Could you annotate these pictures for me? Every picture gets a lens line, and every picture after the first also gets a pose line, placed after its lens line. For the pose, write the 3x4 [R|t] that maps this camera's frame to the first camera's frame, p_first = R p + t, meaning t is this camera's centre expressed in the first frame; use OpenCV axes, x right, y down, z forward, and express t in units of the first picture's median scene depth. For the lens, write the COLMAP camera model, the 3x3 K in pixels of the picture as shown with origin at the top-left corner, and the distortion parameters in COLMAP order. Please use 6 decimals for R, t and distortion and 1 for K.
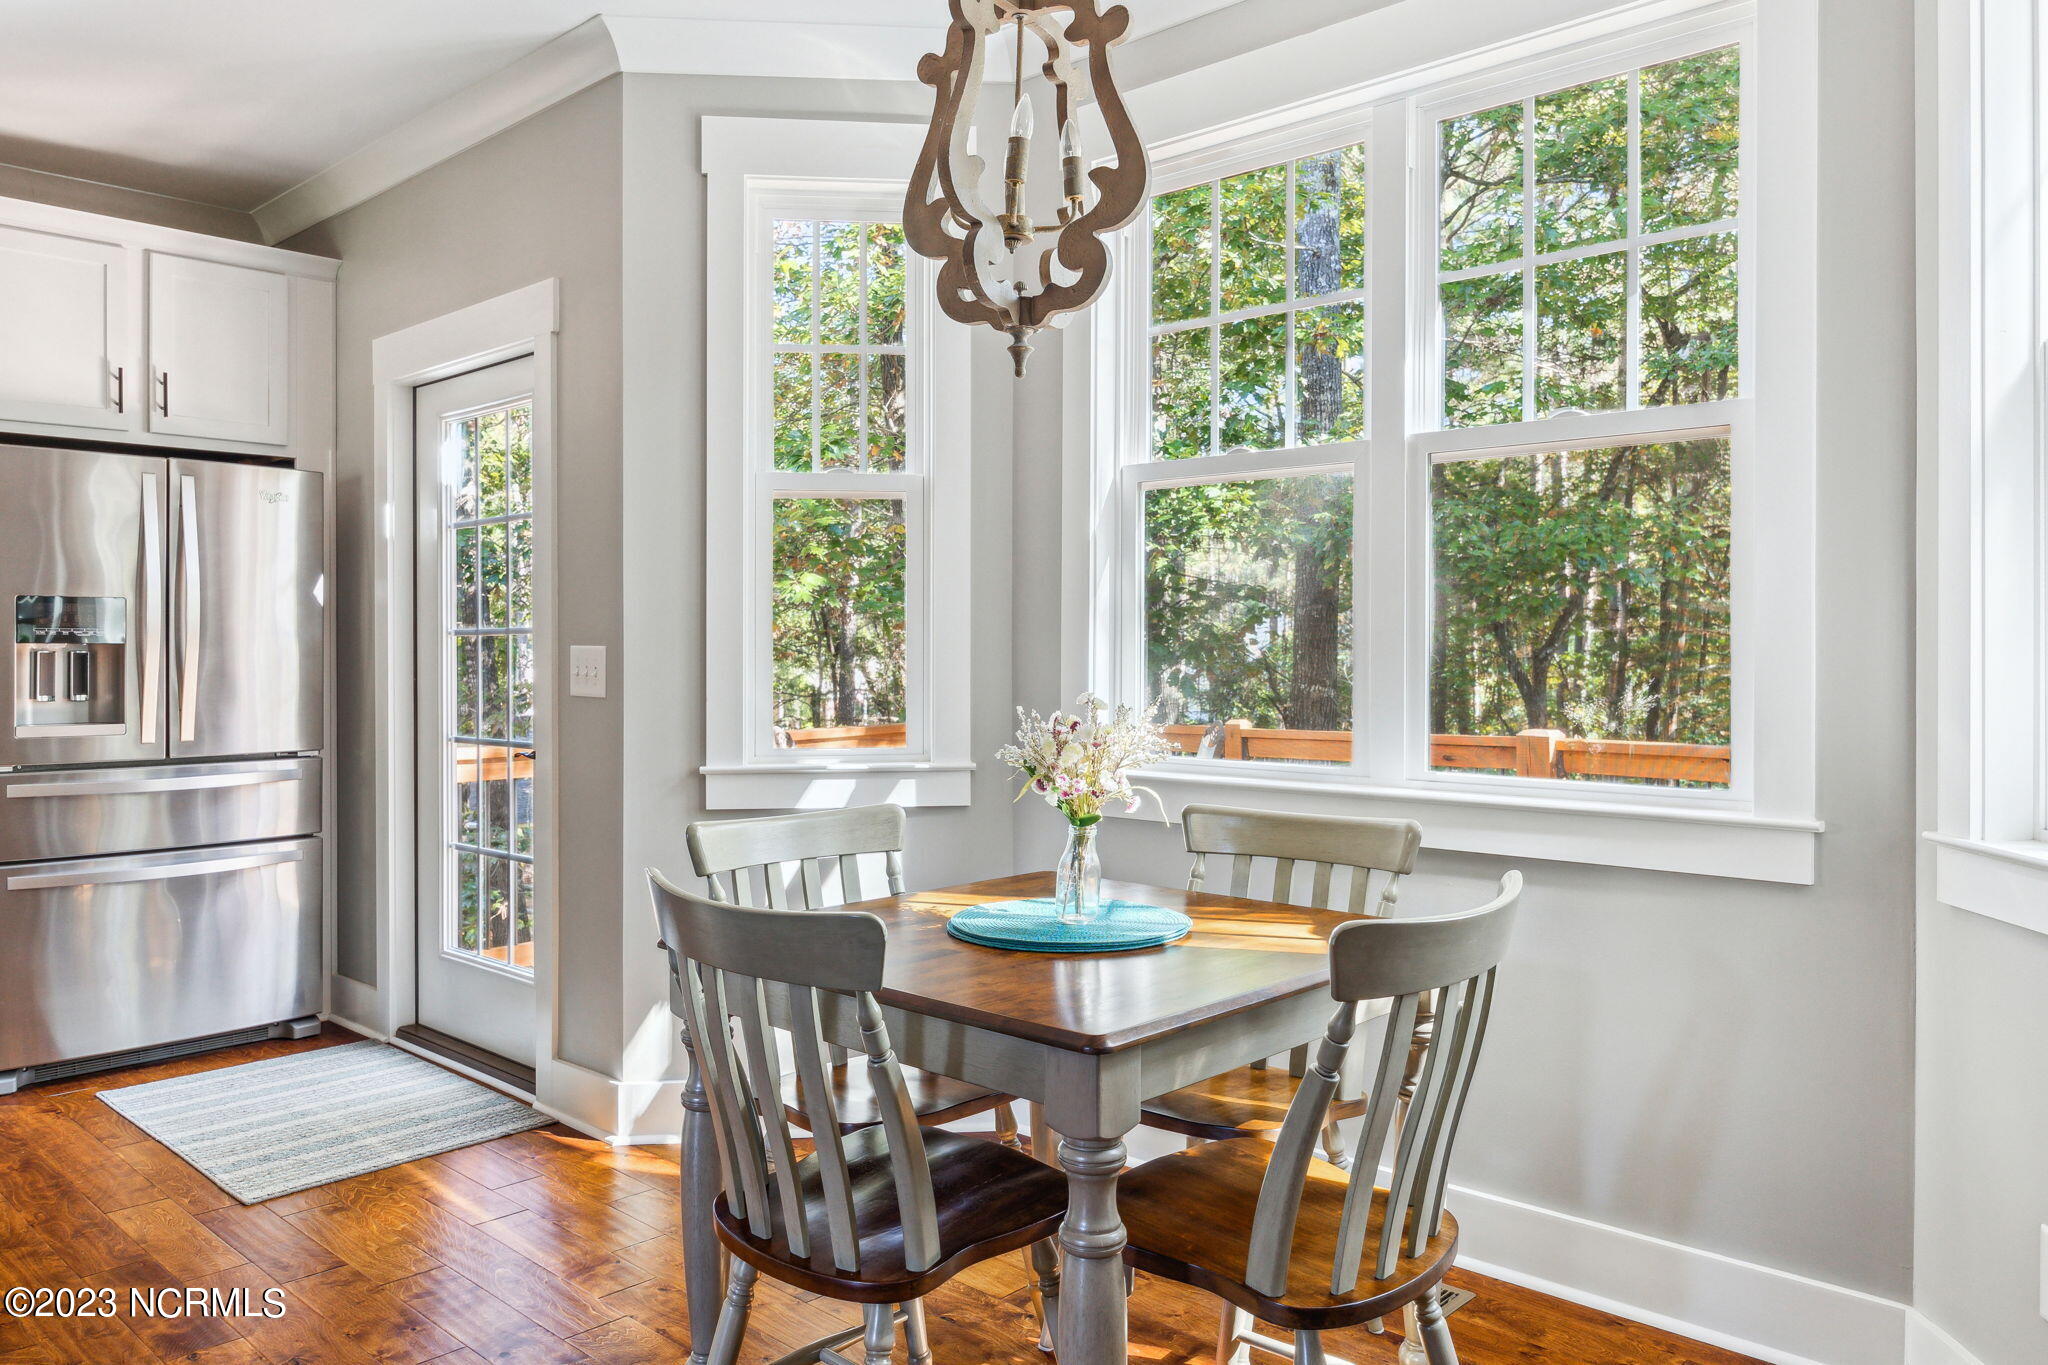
lens RADIAL K [[1460.3, 0, 1028.9], [0, 1460.3, 662.4], [0, 0, 1]] dist [-0.005162, -0.001498]
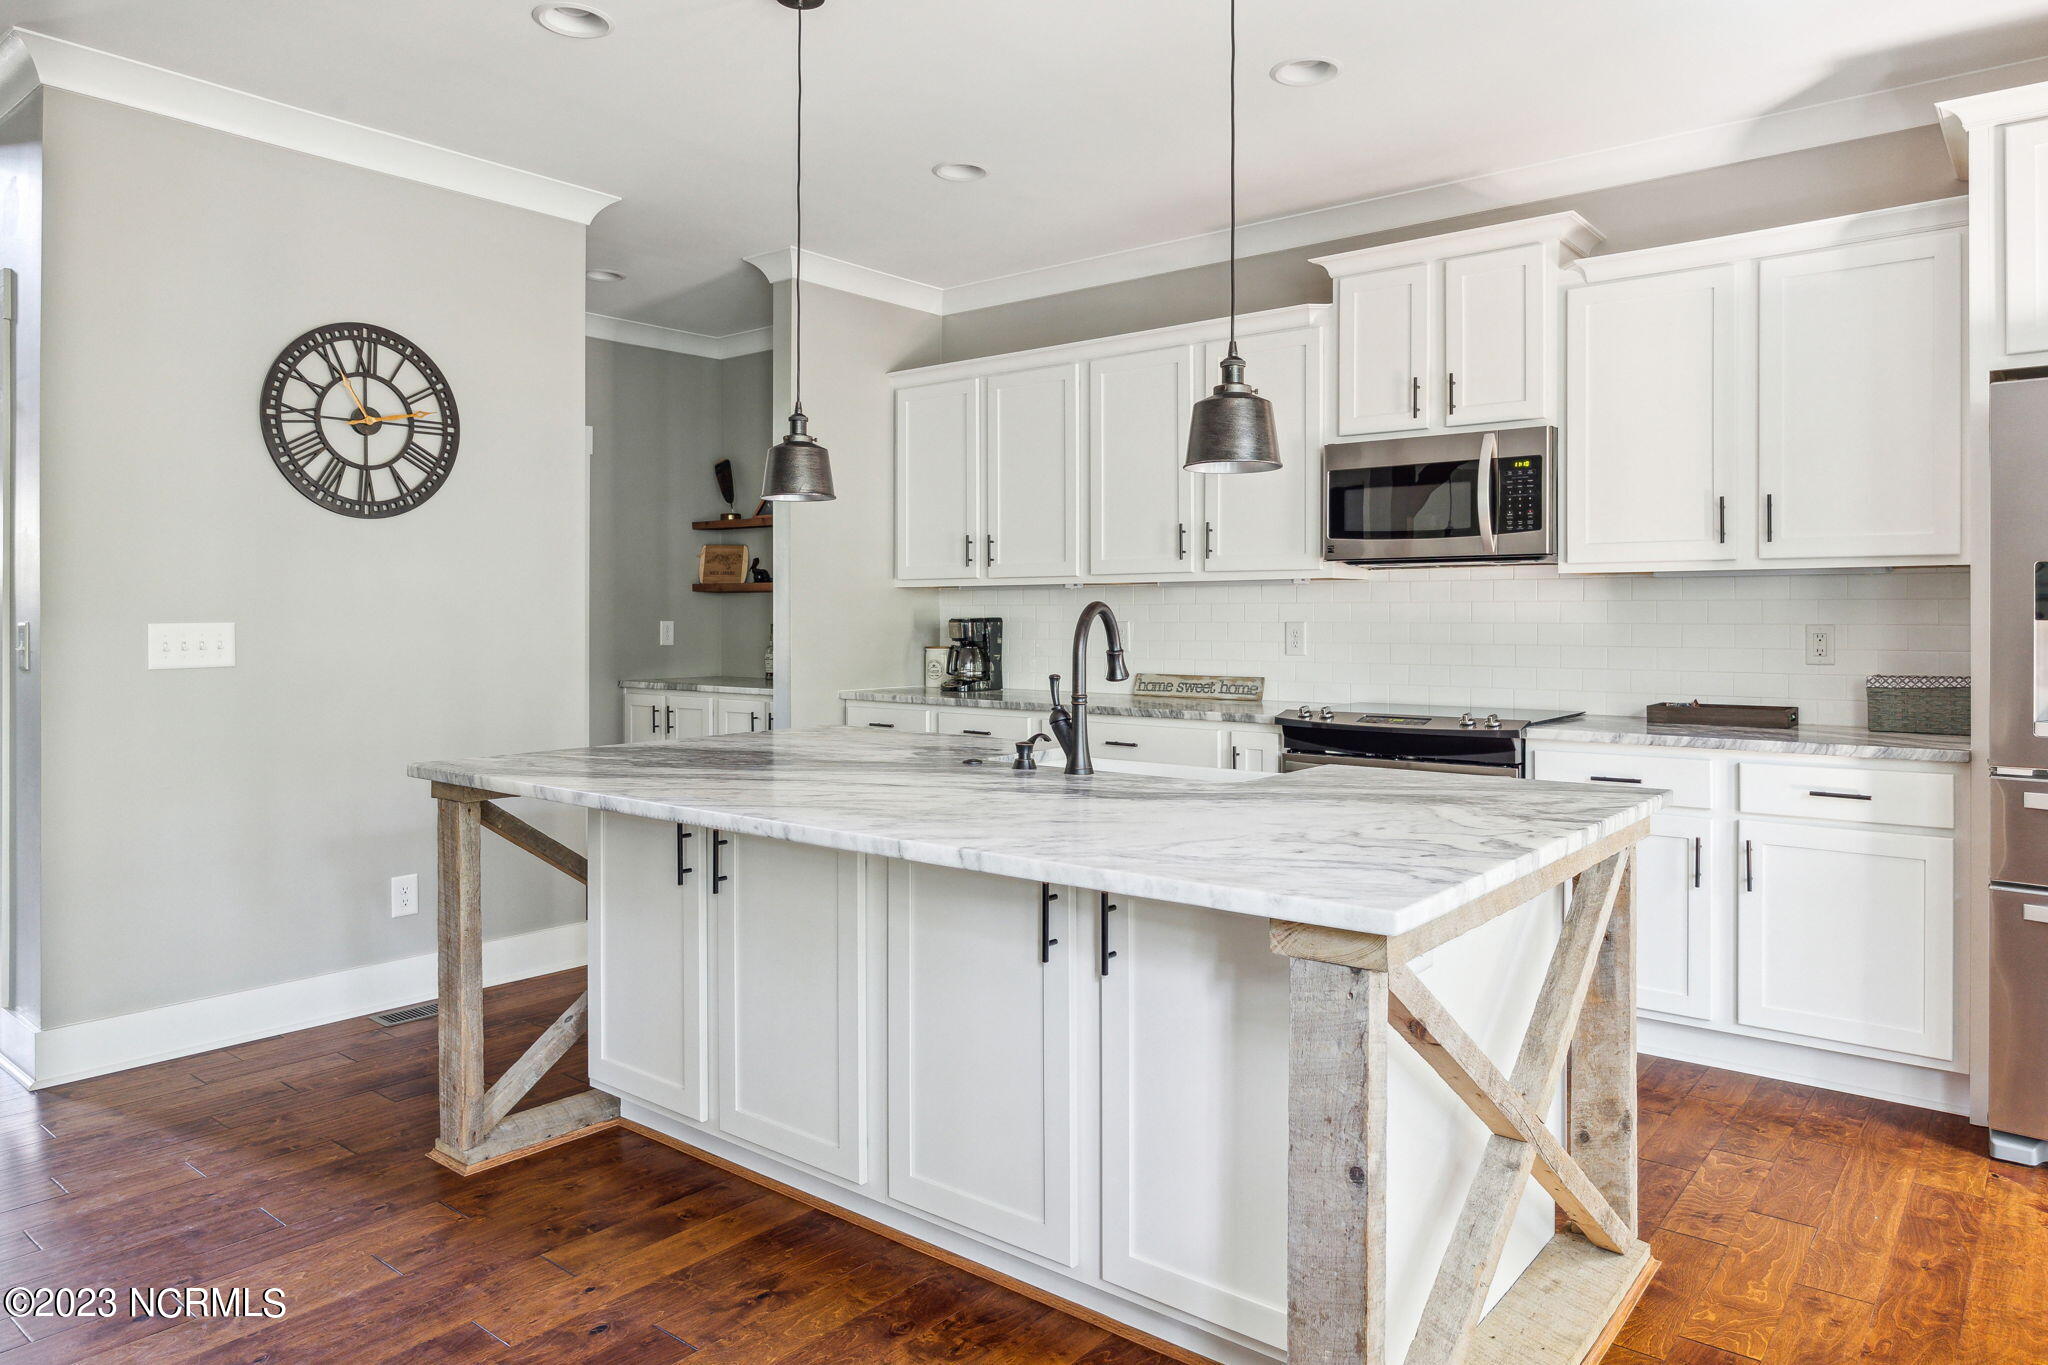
lens RADIAL K [[1307.6, 0, 1024.4], [0, 1307.6, 621.0], [0, 0, 1]] dist [-0.008693, 0.000811]
pose [[0.076727, 0.005032, -0.997039, -0.009094], [-0.007853, 0.999959, 0.004443, -0.010085], [0.997021, 0.007489, 0.076763, 0.342531]]
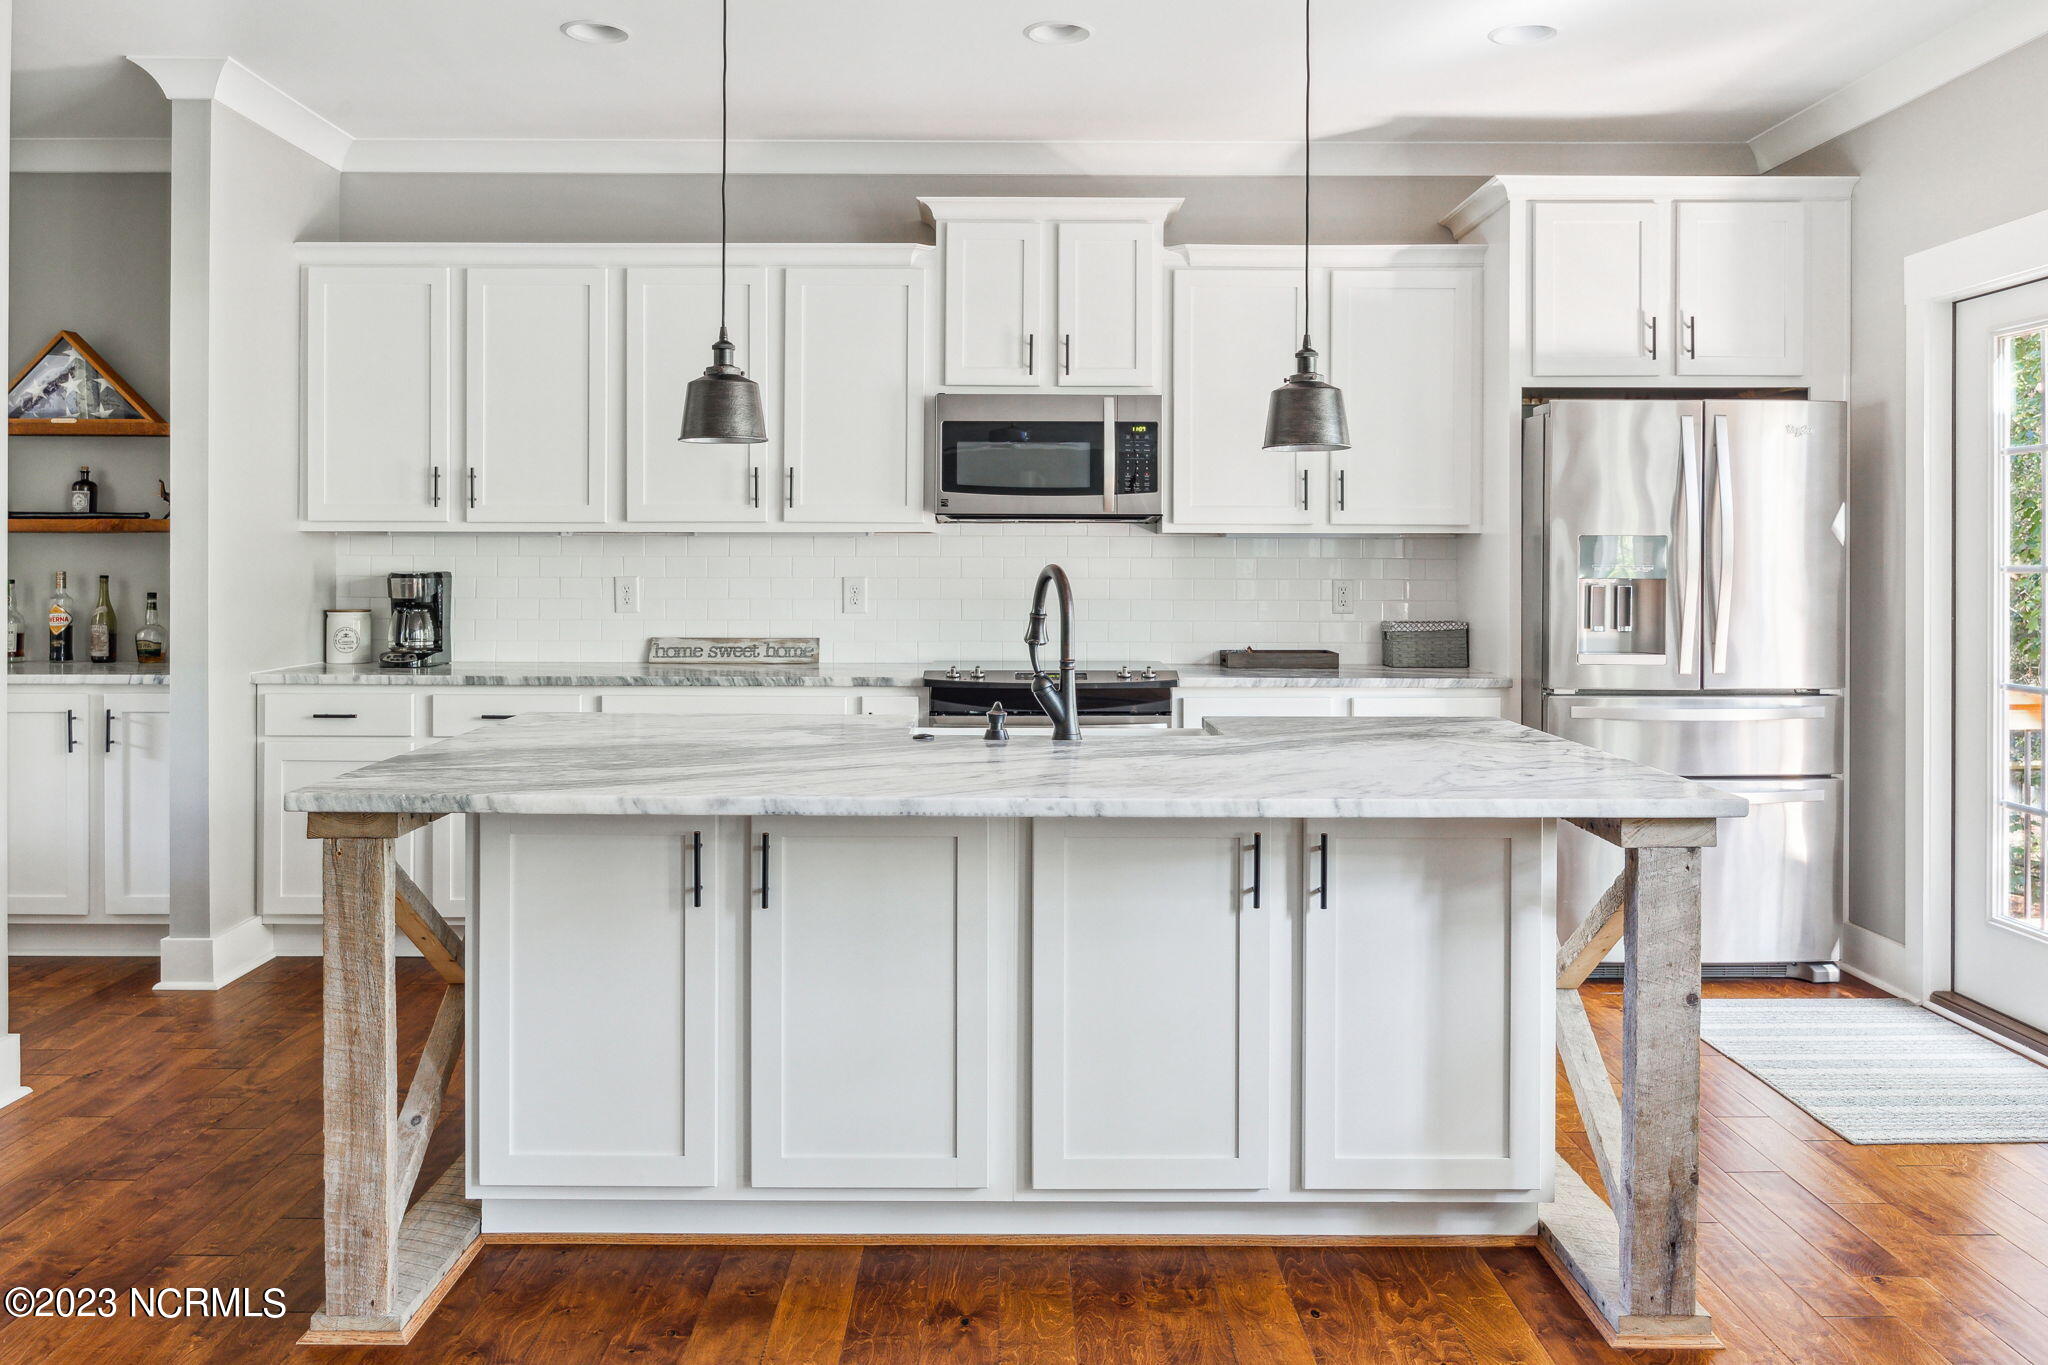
lens RADIAL K [[1599.8, 0, 1003.0], [0, 1599.8, 564.2], [0, 0, 1]] dist [-0.006484, -0.000237]
pose [[0.686625, 0.006108, -0.726986, -0.103497], [-0.009925, 0.999950, -0.000973, -0.016596], [0.726944, 0.007883, 0.686651, -0.139289]]
